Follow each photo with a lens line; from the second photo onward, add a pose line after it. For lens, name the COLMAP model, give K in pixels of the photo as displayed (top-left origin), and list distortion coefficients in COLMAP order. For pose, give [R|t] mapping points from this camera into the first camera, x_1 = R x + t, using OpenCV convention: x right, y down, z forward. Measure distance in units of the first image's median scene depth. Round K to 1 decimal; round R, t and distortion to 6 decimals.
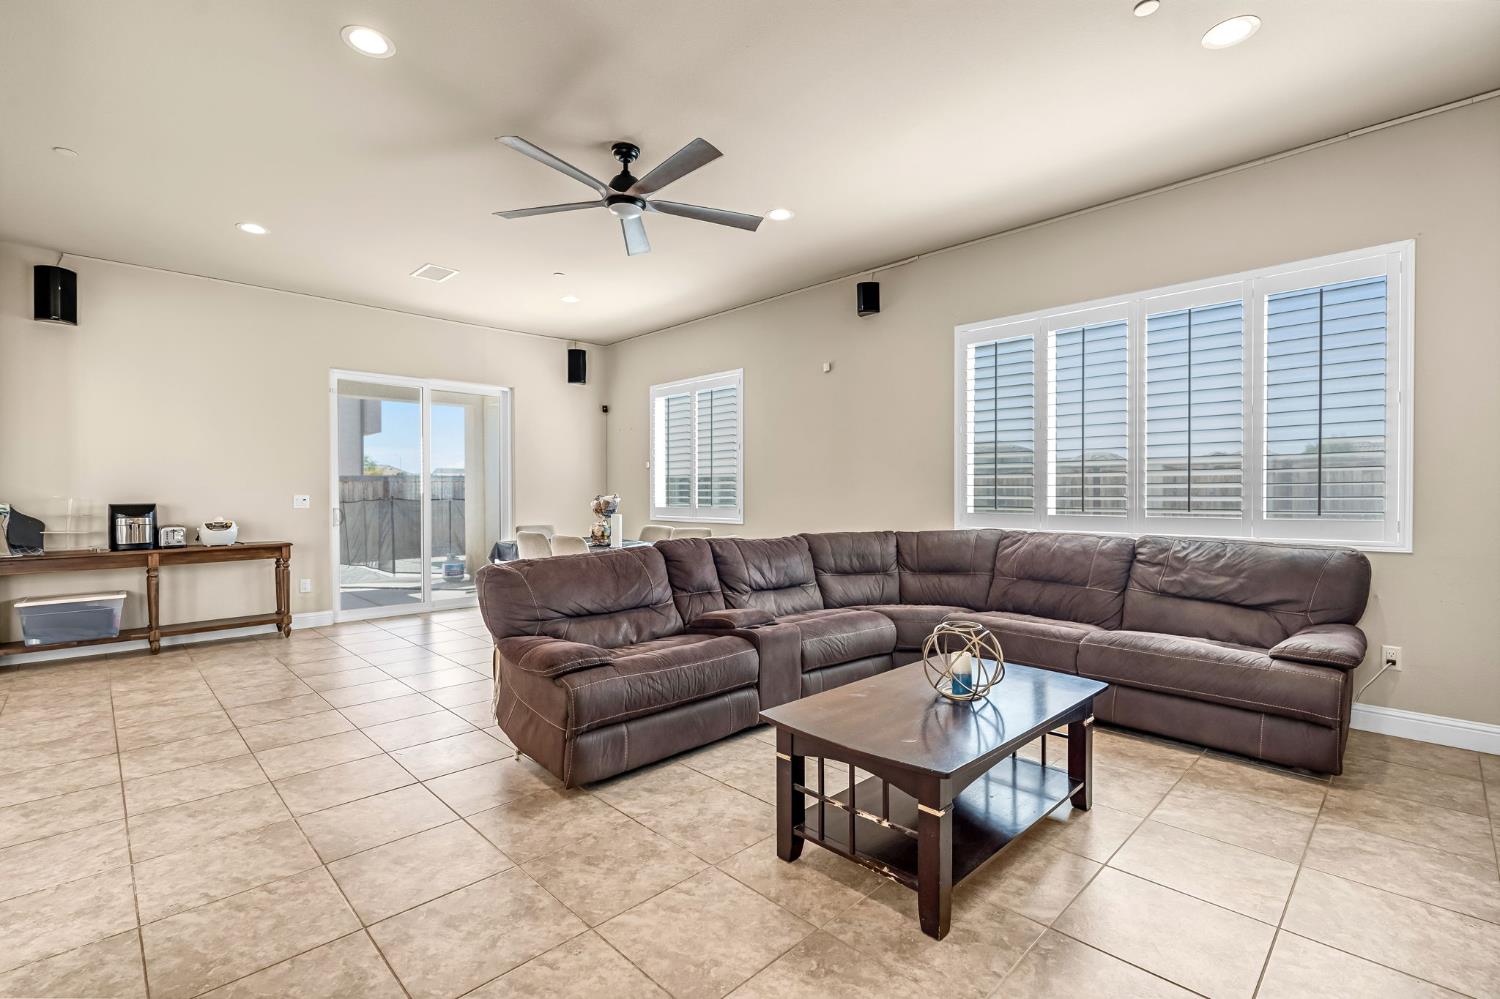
lens RADIAL K [[682.4, 0, 750.3], [0, 682.4, 501.1], [0, 0, 1]] dist [-0.008496, 0.002740]
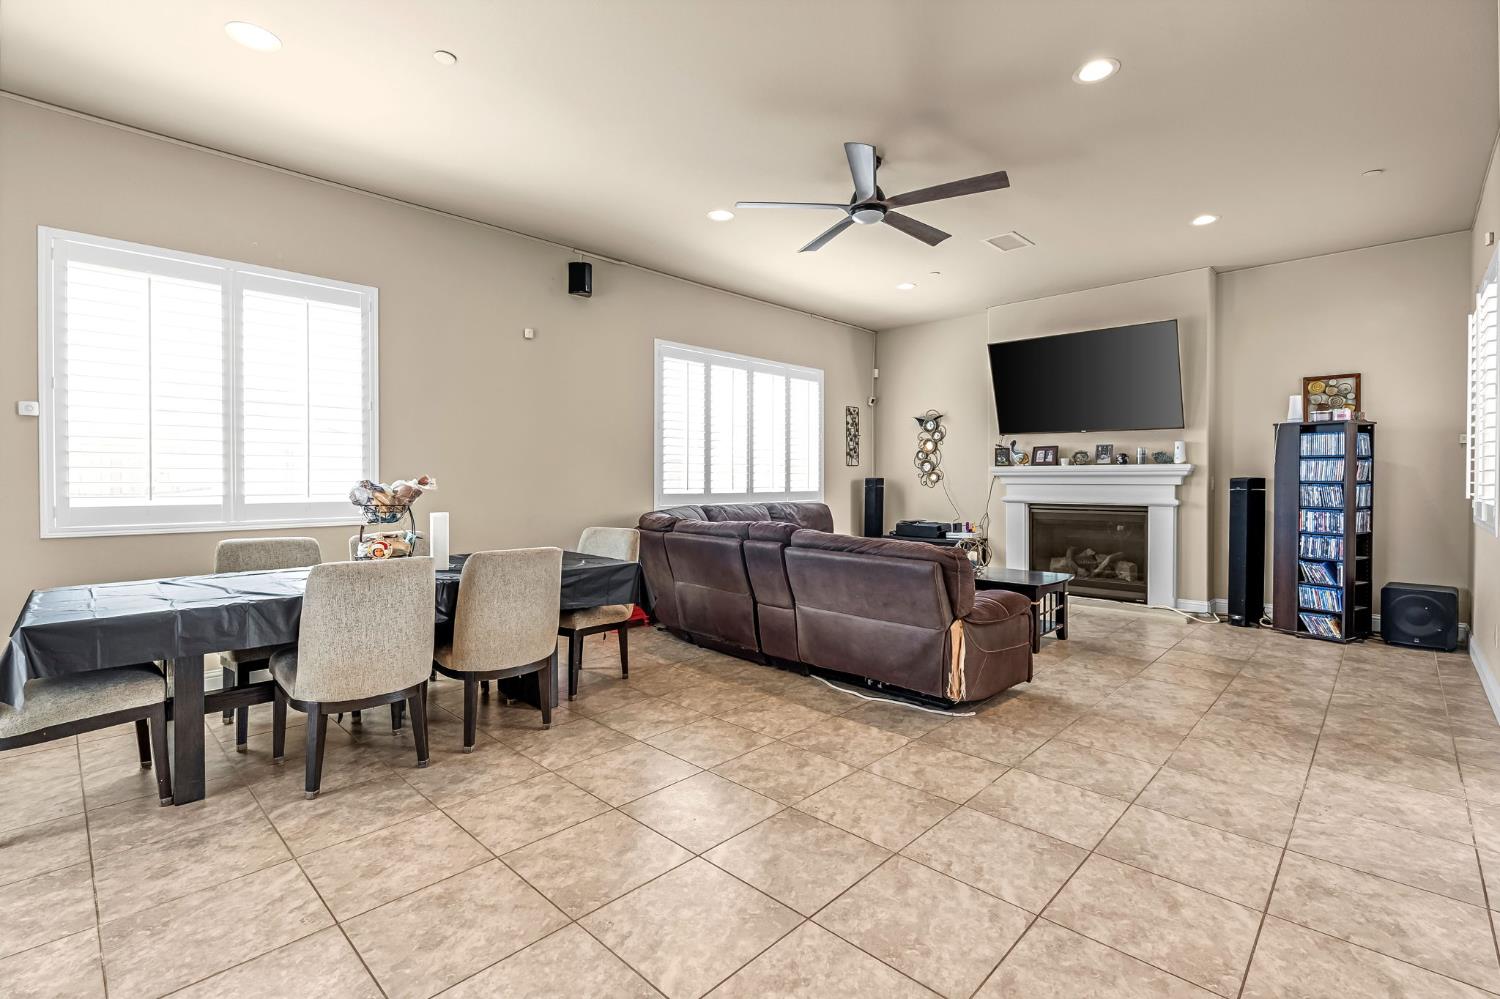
lens RADIAL K [[682.4, 0, 749.9], [0, 682.4, 484.7], [0, 0, 1]] dist [-0.008496, 0.002740]
pose [[-0.034036, -0.006502, 0.999399, -0.883823], [0.010769, 0.999918, 0.006872, -0.005770], [-0.999363, 0.010997, -0.033964, 0.857134]]
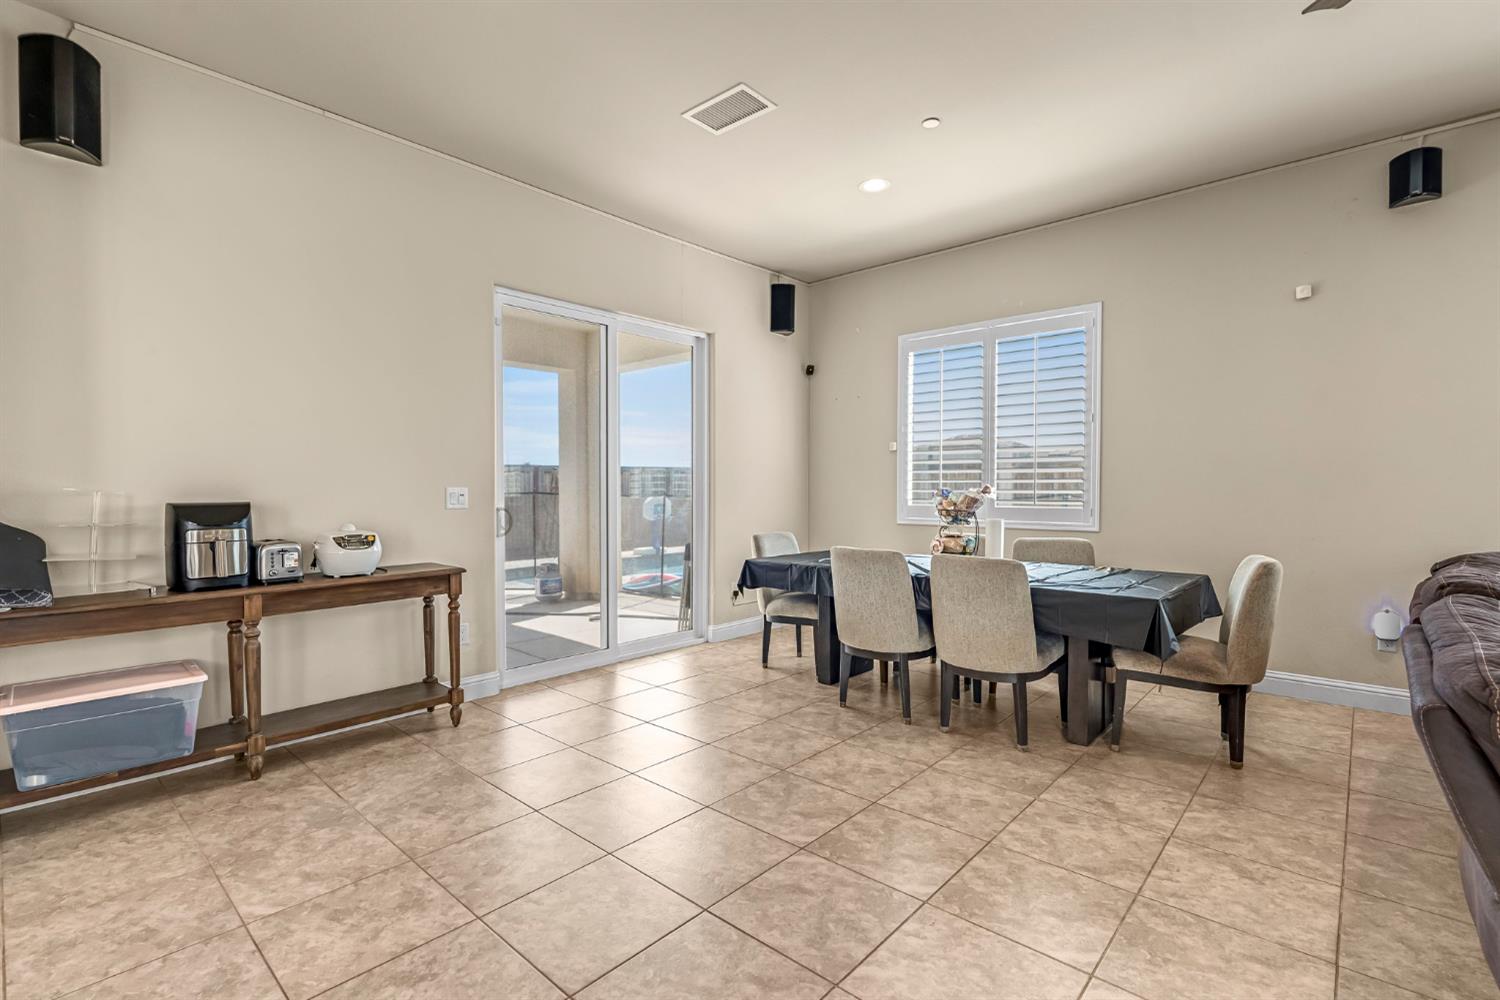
lens RADIAL K [[692.8, 0, 752.3], [0, 692.8, 504.5], [0, 0, 1]] dist [-0.008409, 0.001156]
pose [[0.997999, -0.000065, 0.063224, -0.519086], [-0.000740, 0.999919, 0.012708, -0.001867], [-0.063219, -0.012729, 0.997918, 0.430421]]
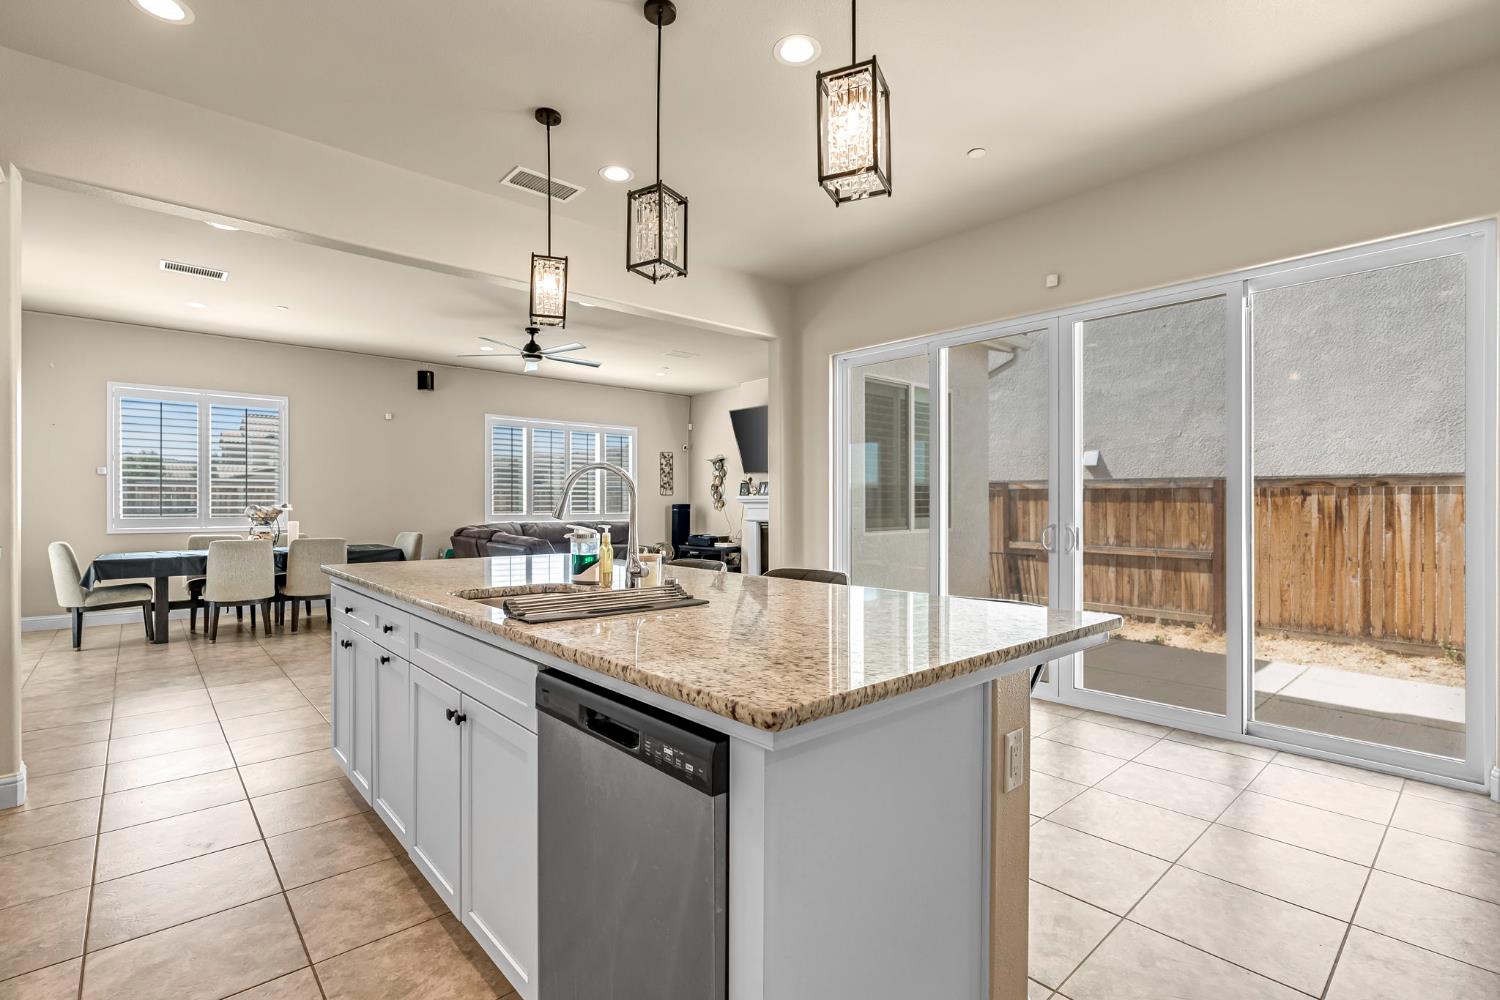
lens RADIAL K [[682.4, 0, 745.7], [0, 682.4, 505.5], [0, 0, 1]] dist [-0.008496, 0.002740]
pose [[0.042308, 0.001515, 0.999103, -1.485705], [0.011415, 0.999933, -0.002000, 0.004066], [-0.999039, 0.011489, 0.042288, 0.211473]]
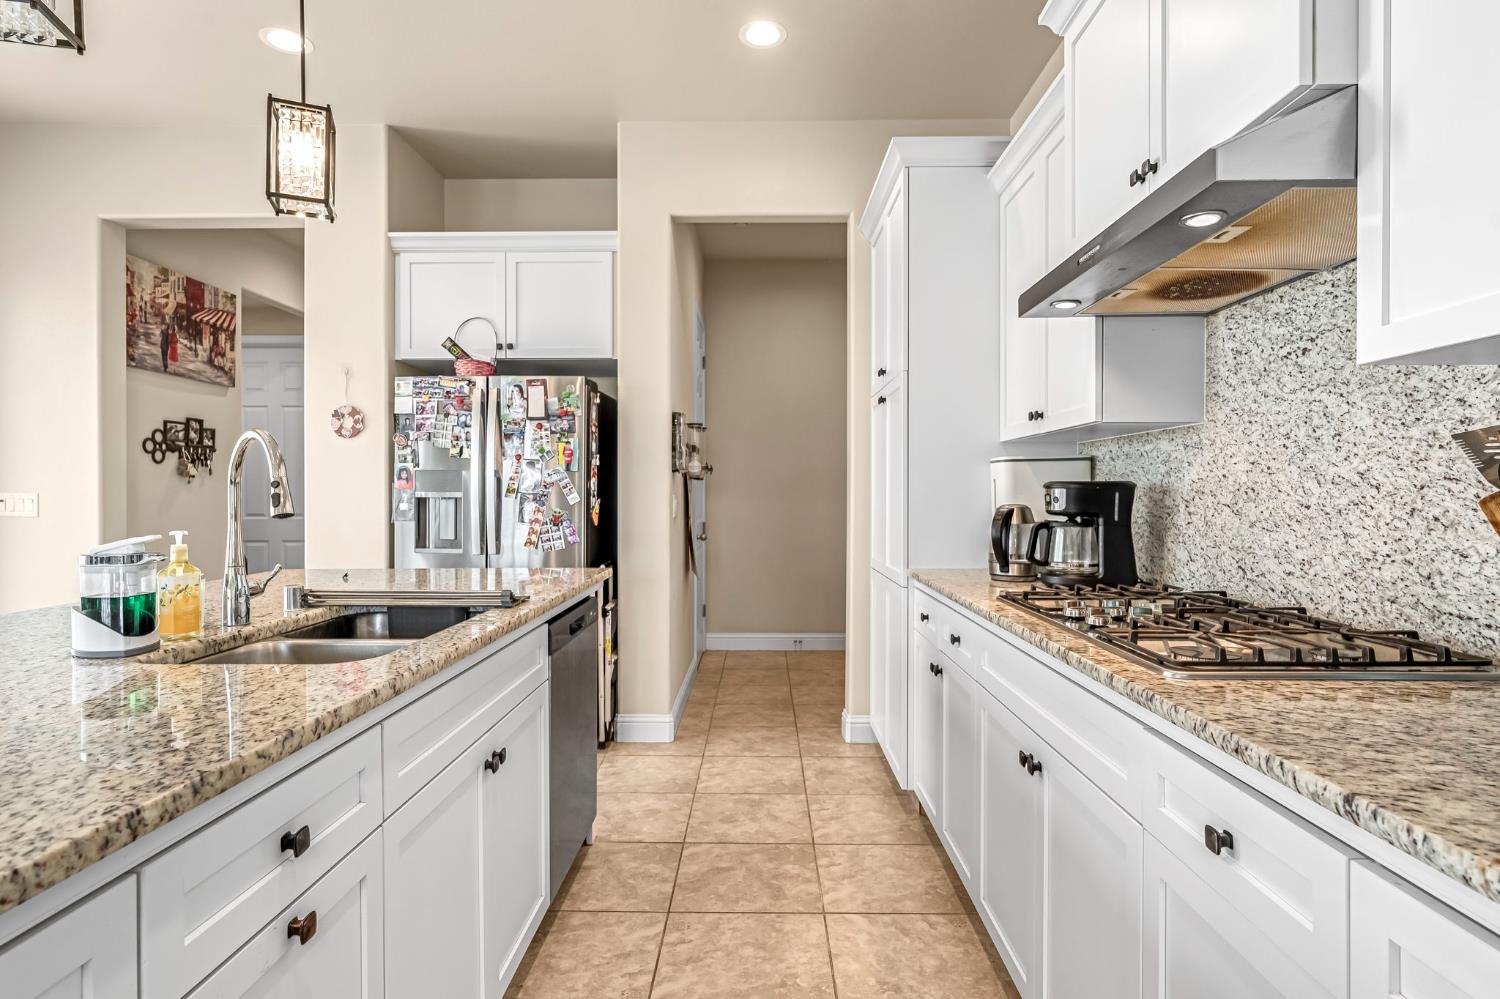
lens RADIAL K [[774.4, 0, 754.6], [0, 774.4, 498.3], [0, 0, 1]] dist [-0.006302, 0.000196]
pose [[-0.706958, 0.008127, -0.707209, -0.999537], [-0.005371, 0.999843, 0.016860, -0.003123], [0.707235, 0.015718, -0.706804, 0.665402]]
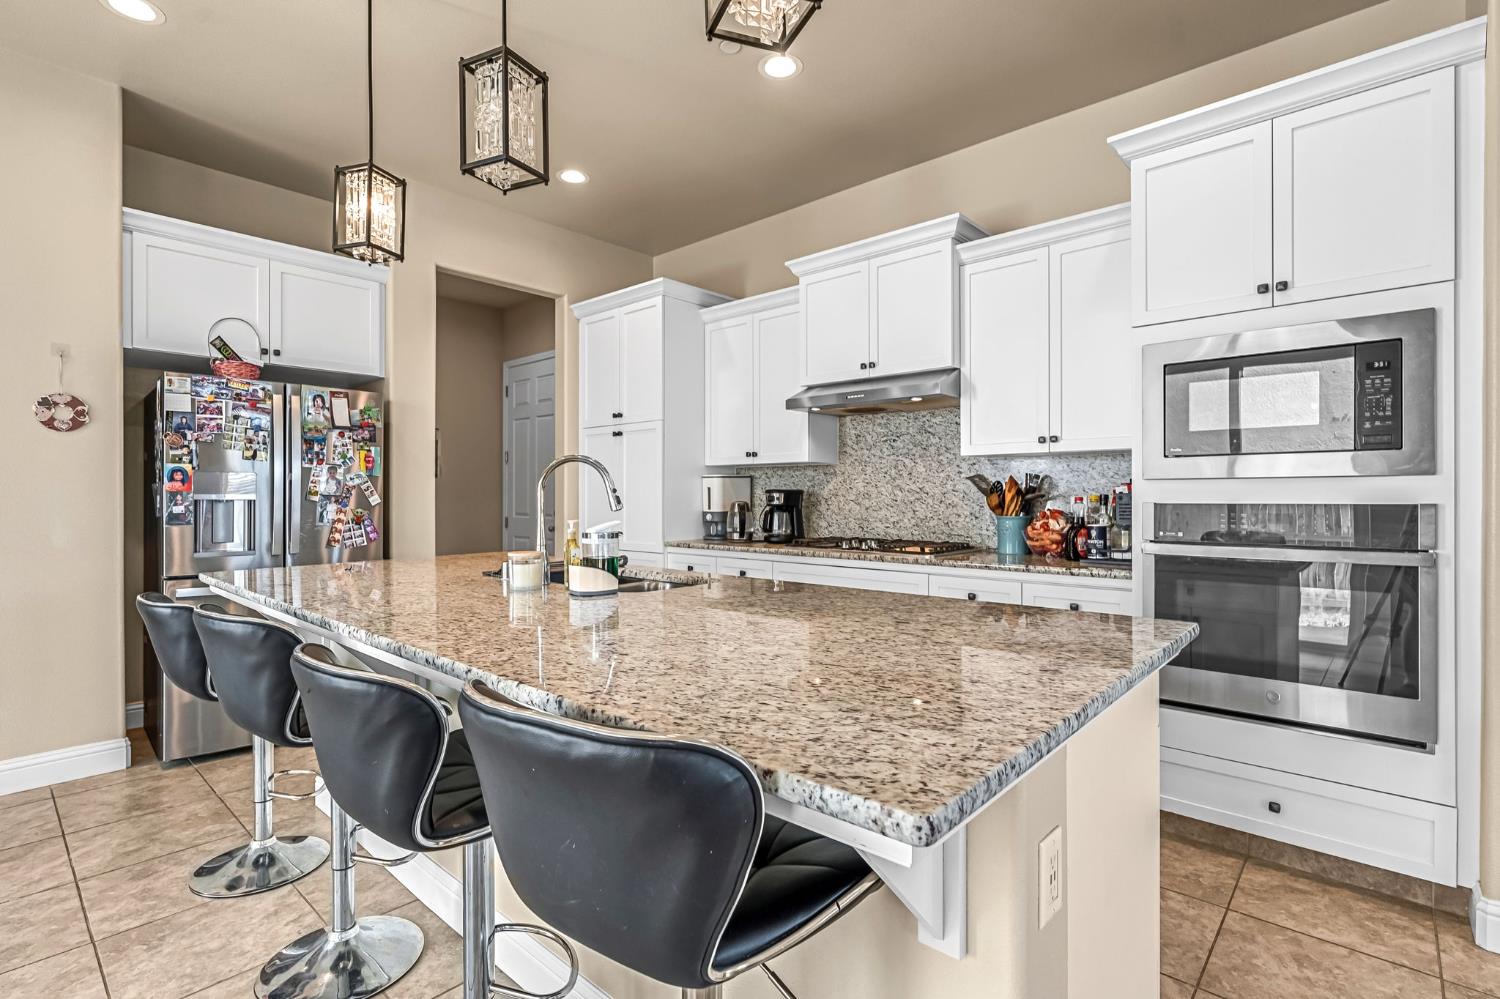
lens RADIAL K [[720.4, 0, 741.6], [0, 720.4, 495.3], [0, 0, 1]] dist [0.005112, 0.001479]
pose [[0.049553, 0.003795, -0.998764, -0.619202], [-0.011549, 0.999928, 0.003227, -0.001865], [0.998705, 0.011375, 0.049593, 0.395113]]
